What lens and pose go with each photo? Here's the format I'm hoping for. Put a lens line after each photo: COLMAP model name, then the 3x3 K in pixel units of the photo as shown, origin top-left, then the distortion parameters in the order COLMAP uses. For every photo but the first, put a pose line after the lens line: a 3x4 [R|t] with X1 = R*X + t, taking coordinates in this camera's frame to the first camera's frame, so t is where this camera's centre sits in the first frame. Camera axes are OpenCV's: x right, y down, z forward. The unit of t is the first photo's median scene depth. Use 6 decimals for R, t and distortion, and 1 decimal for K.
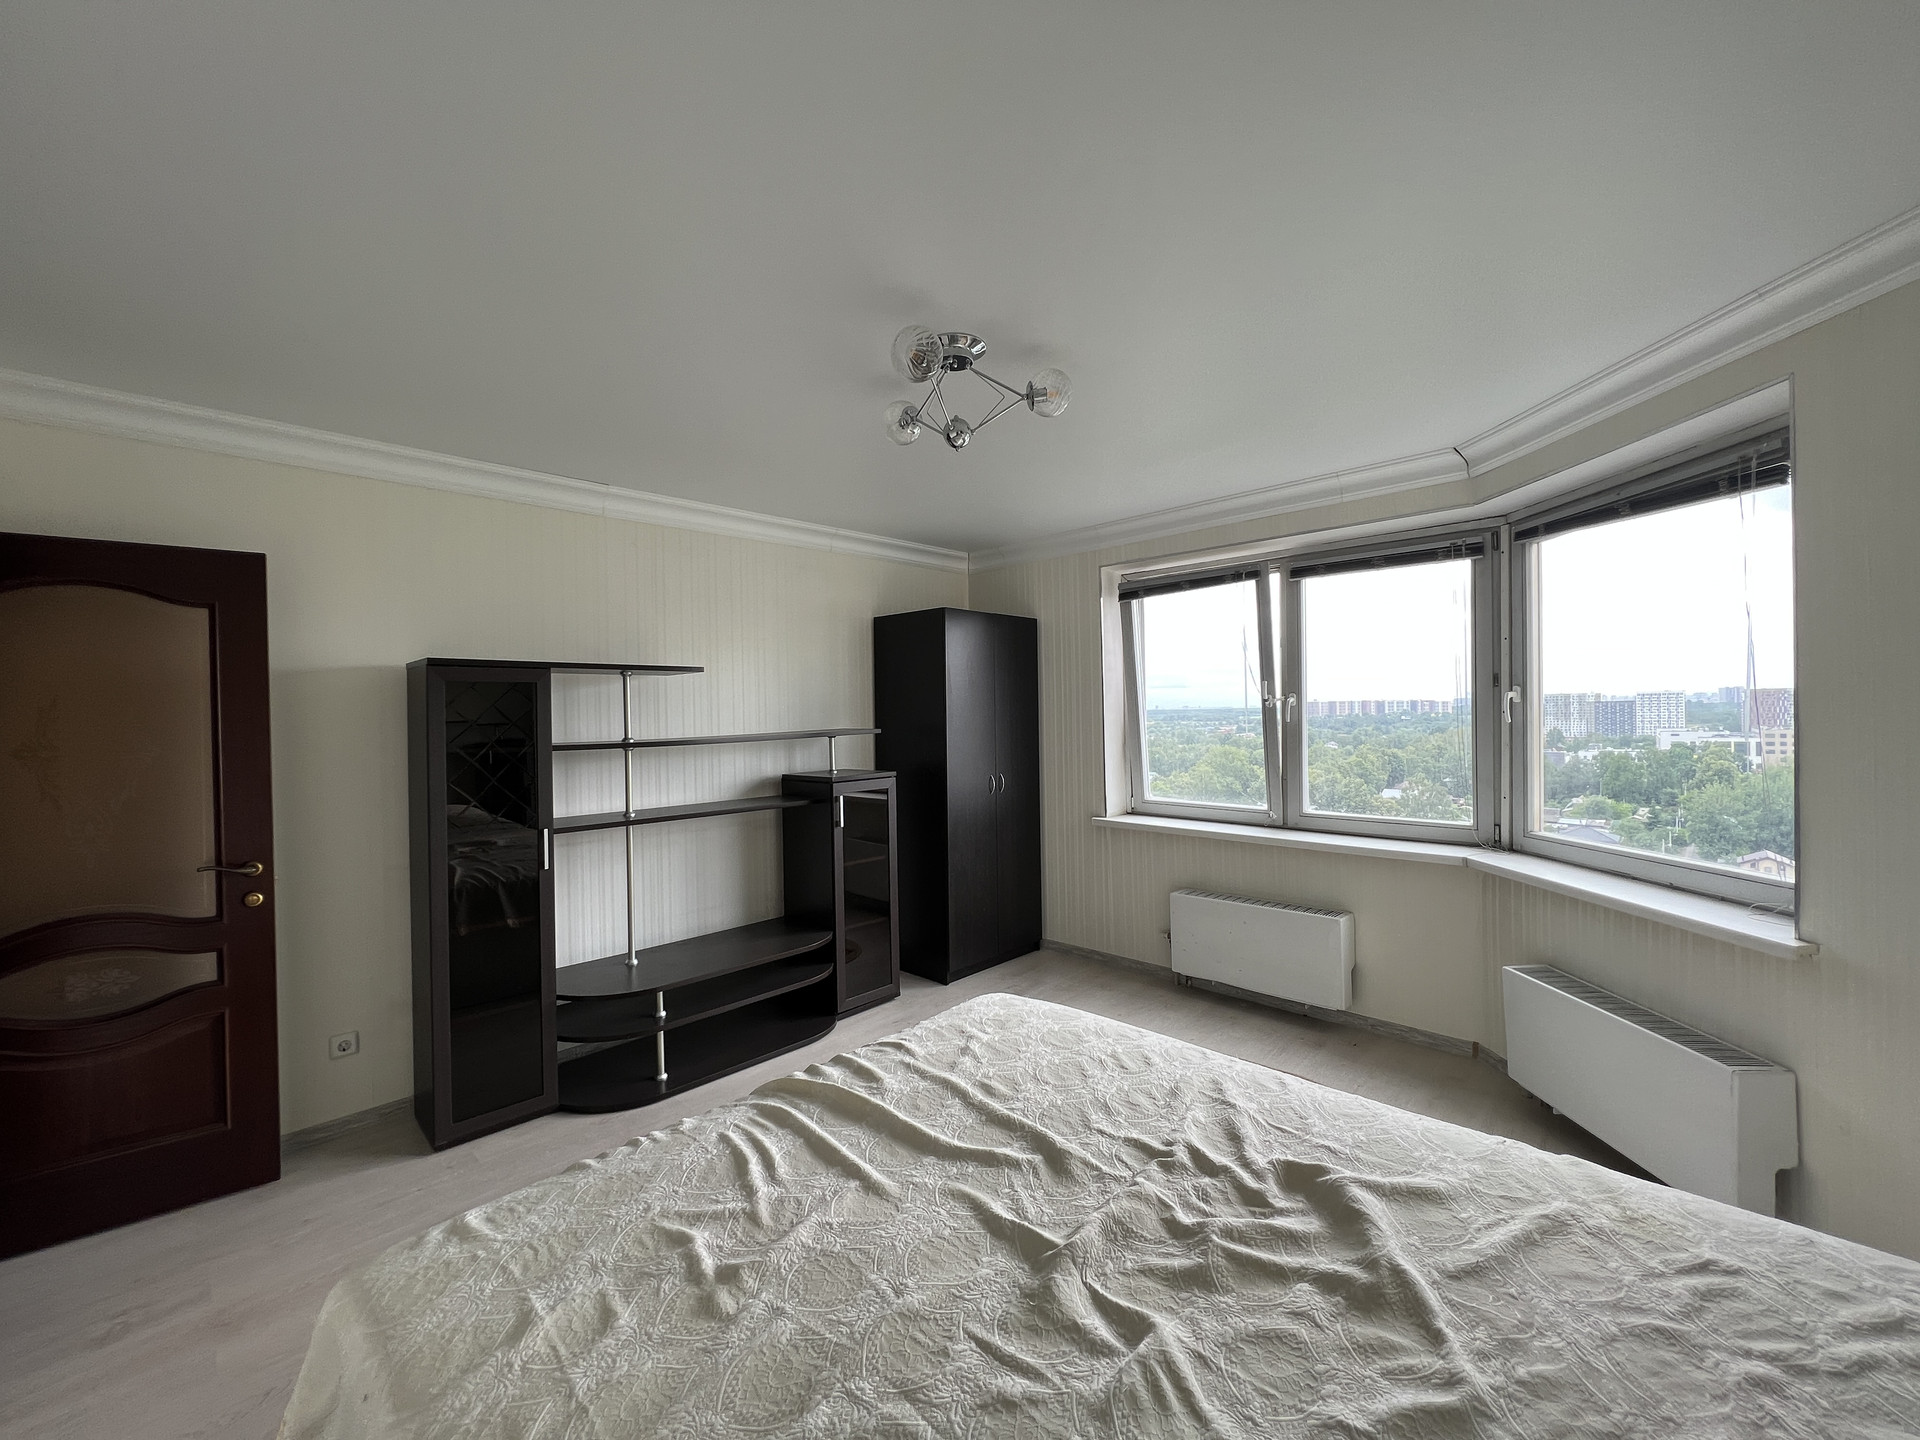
lens RADIAL K [[771.1, 0, 954.0], [0, 771.1, 717.2], [0, 0, 1]] dist [-0.003580, 0.000708]
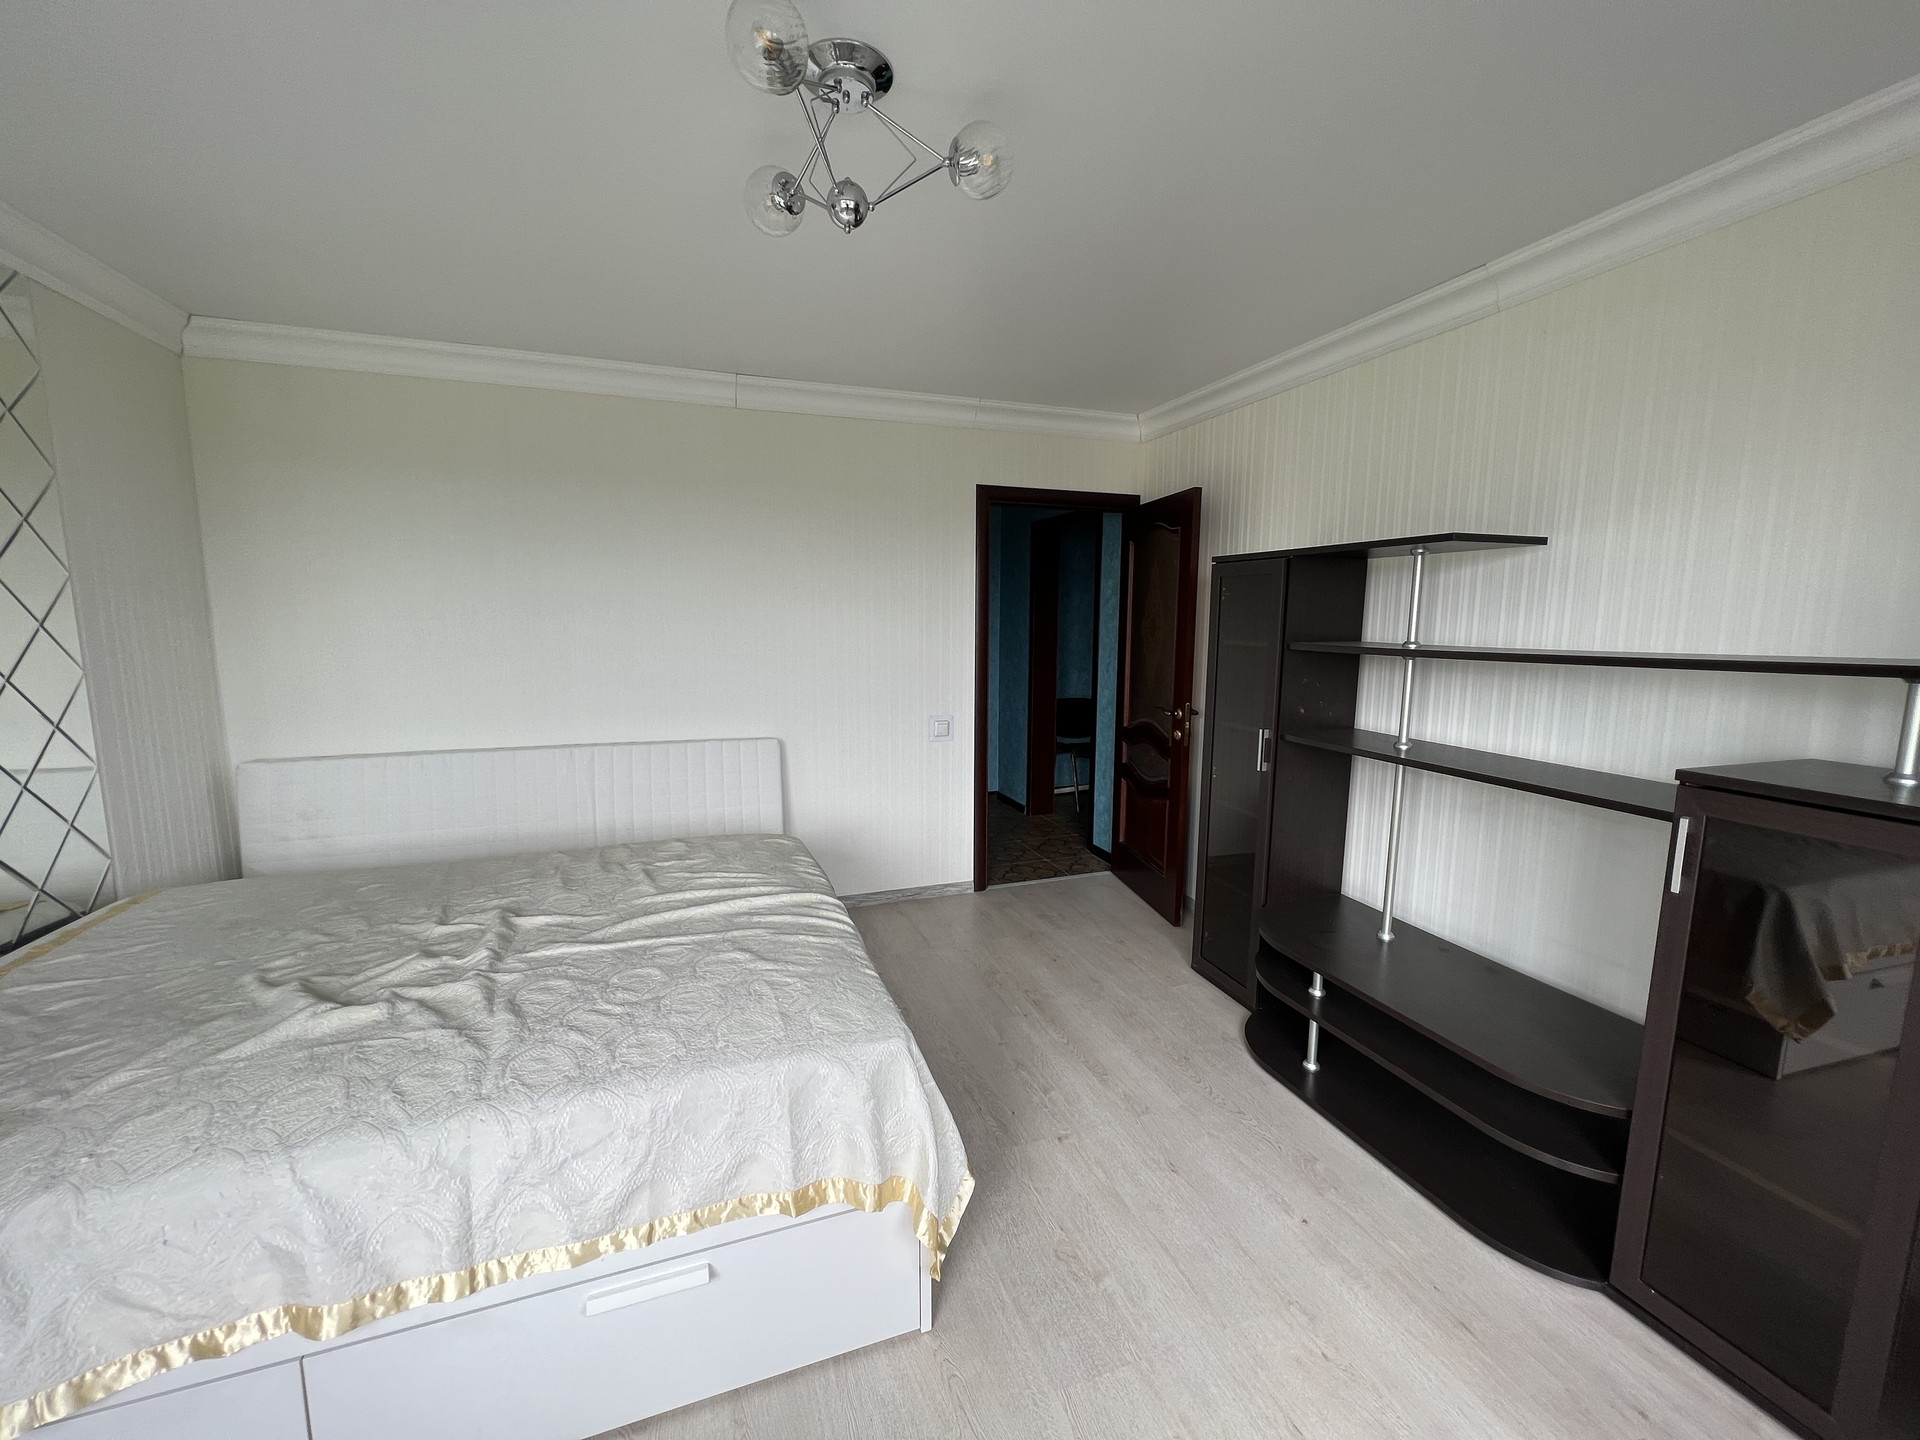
lens RADIAL K [[770.8, 0, 960.0], [0, 770.8, 720.0], [0, 0, 1]] dist [0.000220, 0.000220]
pose [[-0.437972, 0.134290, -0.888902, 0.432562], [-0.004251, 0.988460, 0.151425, -0.007635], [0.898978, 0.070099, -0.432347, 0.965416]]
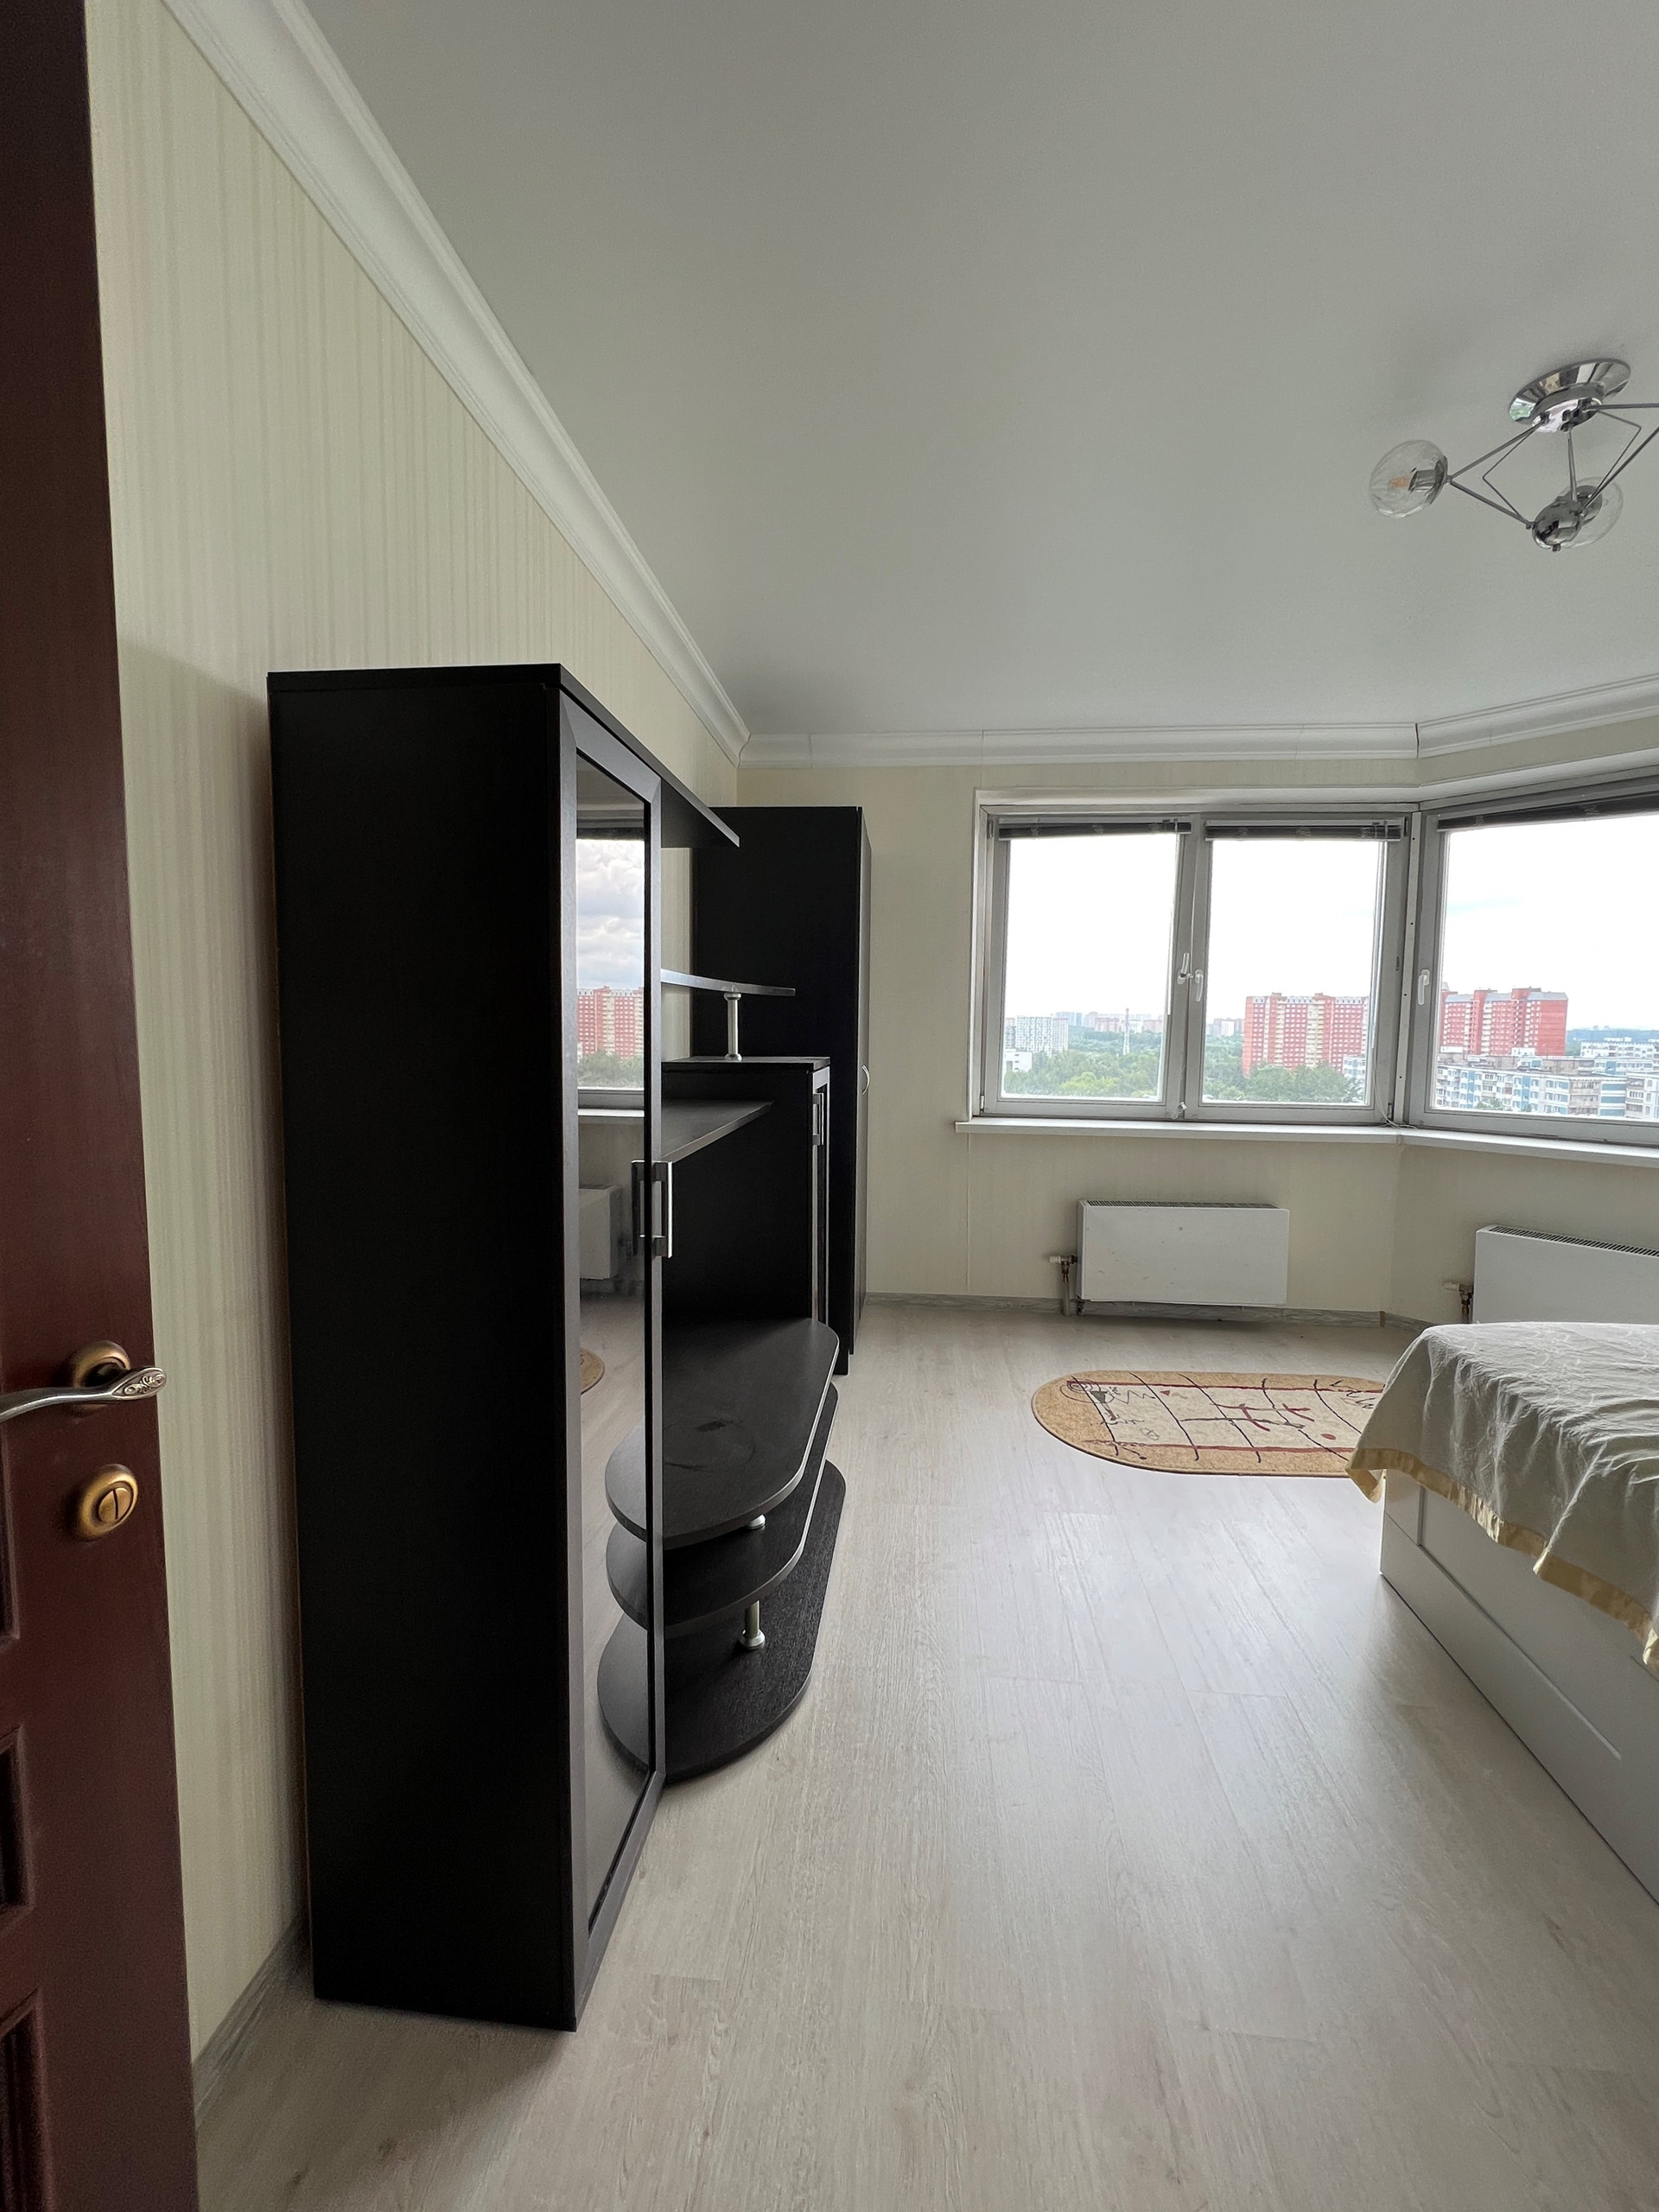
lens RADIAL K [[950.8, 0, 833.3], [0, 950.8, 1099.4], [0, 0, 1]] dist [-0.003231, 0.000304]
pose [[0.776925, -0.023910, 0.629139, -0.701874], [-0.022631, 0.997572, 0.065858, 0.067762], [-0.629187, -0.065405, 0.774497, 0.488326]]
